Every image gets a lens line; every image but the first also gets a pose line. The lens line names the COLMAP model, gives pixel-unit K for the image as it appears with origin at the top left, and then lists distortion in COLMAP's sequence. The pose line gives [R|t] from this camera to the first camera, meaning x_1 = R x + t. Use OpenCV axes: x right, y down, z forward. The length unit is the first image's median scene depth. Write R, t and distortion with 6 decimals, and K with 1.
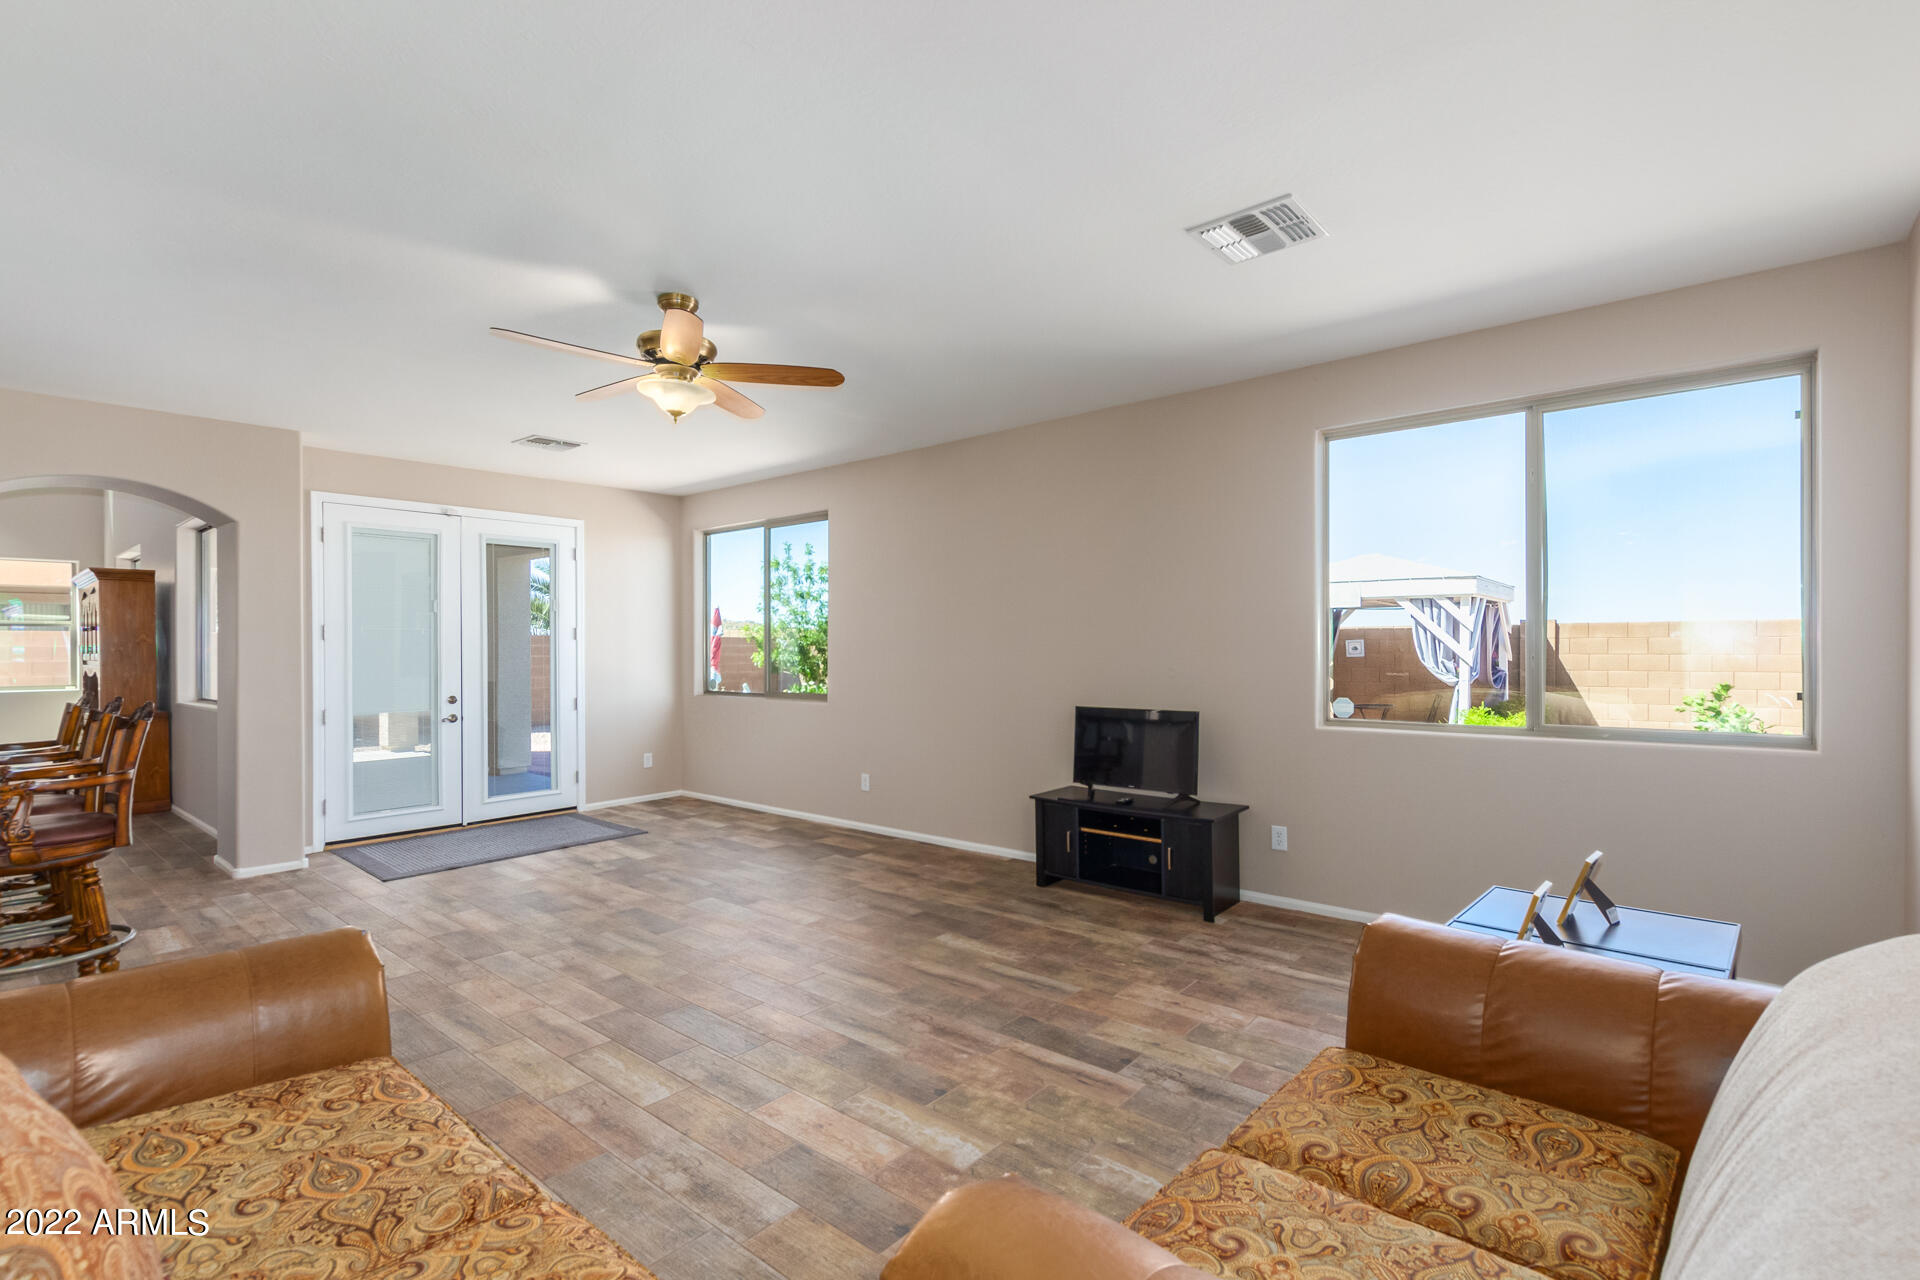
lens RADIAL K [[889.7, 0, 969.8], [0, 889.7, 646.1], [0, 0, 1]] dist [0.002142, -0.000586]
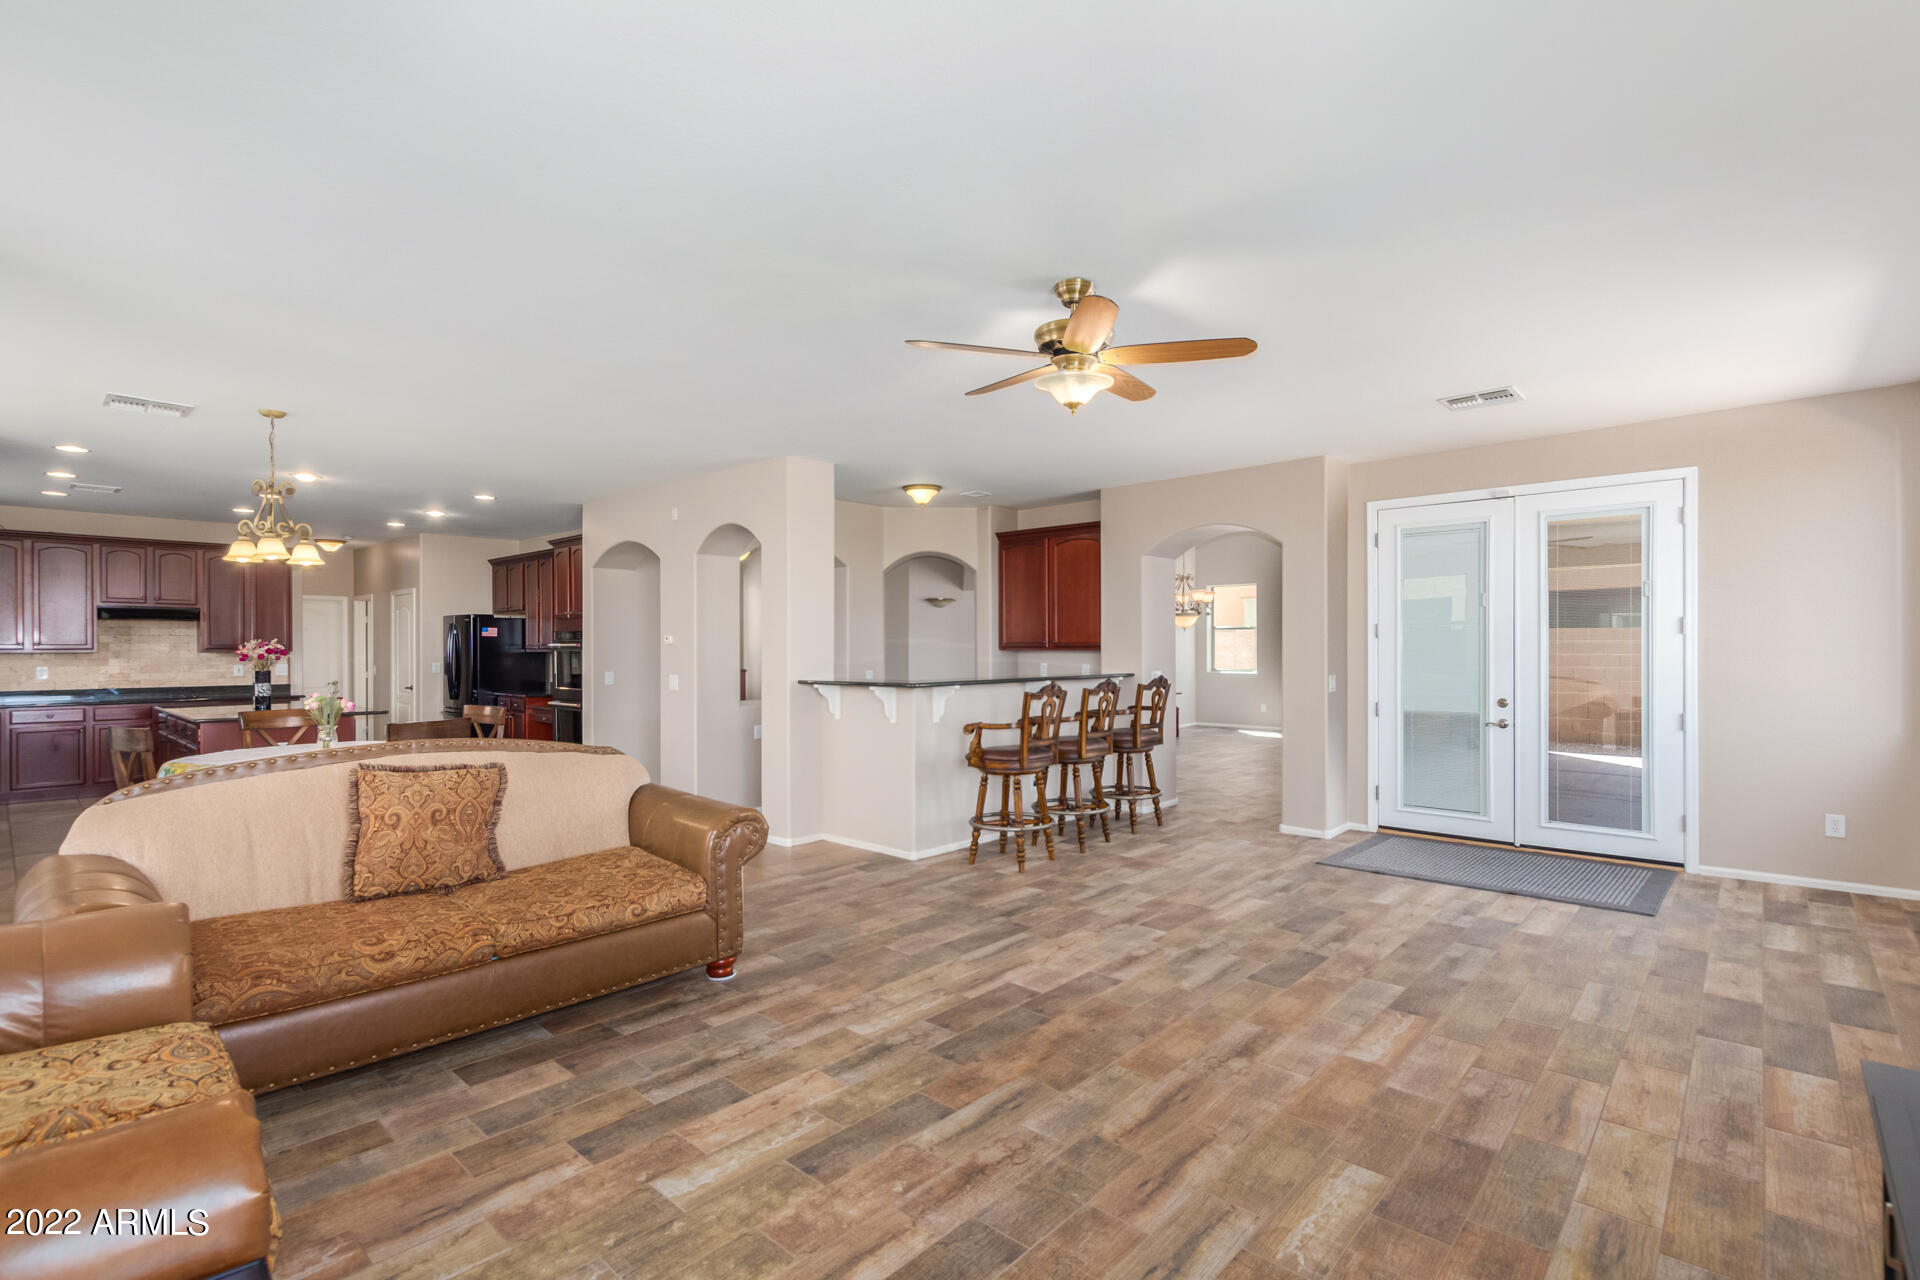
lens RADIAL K [[889.7, 0, 968.9], [0, 889.7, 644.1], [0, 0, 1]] dist [0.002142, -0.000586]
pose [[-0.046846, 0.001889, -0.998900, 0.559218], [0.004650, 0.999988, 0.001673, -0.005089], [0.998891, -0.004566, -0.046854, 0.817741]]
